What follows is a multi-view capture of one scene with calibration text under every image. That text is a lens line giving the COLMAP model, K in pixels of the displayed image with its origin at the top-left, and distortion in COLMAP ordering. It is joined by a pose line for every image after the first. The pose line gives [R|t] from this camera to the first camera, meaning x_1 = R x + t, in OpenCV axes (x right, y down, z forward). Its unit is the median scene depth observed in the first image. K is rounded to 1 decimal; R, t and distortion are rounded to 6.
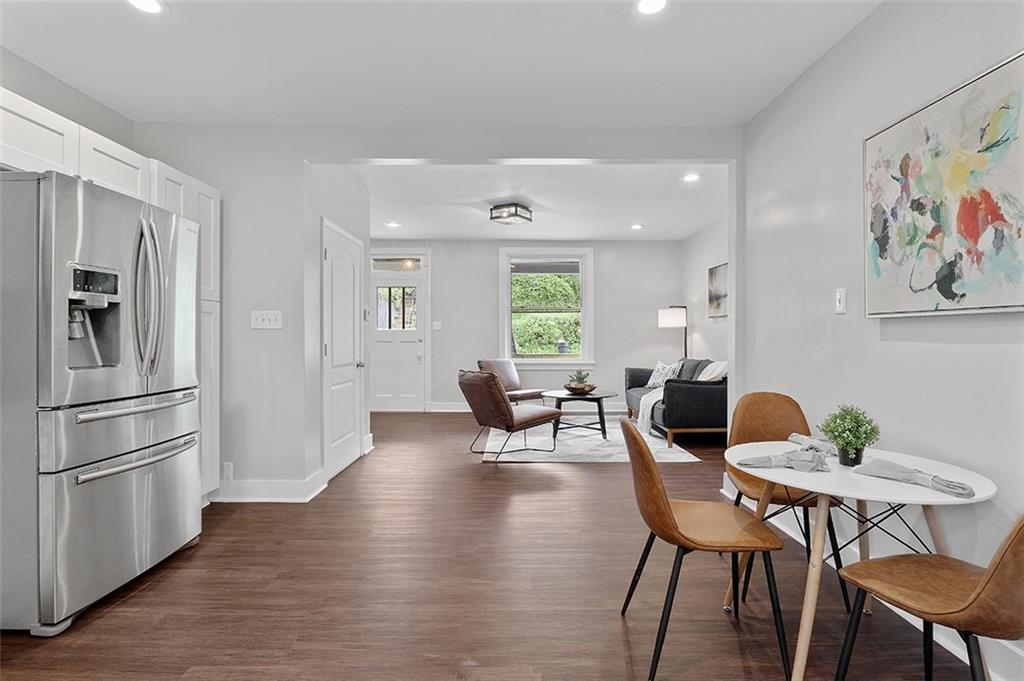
lens RADIAL K [[506.5, 0, 514.5], [0, 506.5, 338.7], [0, 0, 1]] dist [-0.008346, -0.000175]
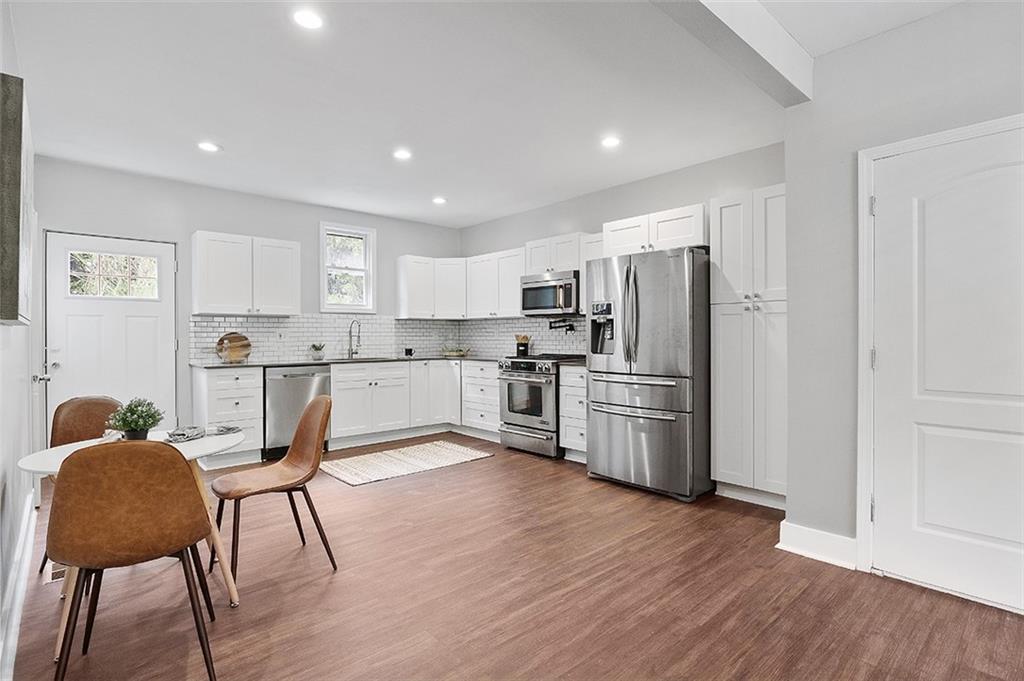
lens RADIAL K [[506.5, 0, 514.5], [0, 506.5, 338.7], [0, 0, 1]] dist [-0.008346, -0.000175]
pose [[-0.744558, 0.007519, -0.667515, 0.285545], [0.002348, 0.999960, 0.008645, -0.007344], [0.667554, 0.004869, -0.744546, 0.896792]]
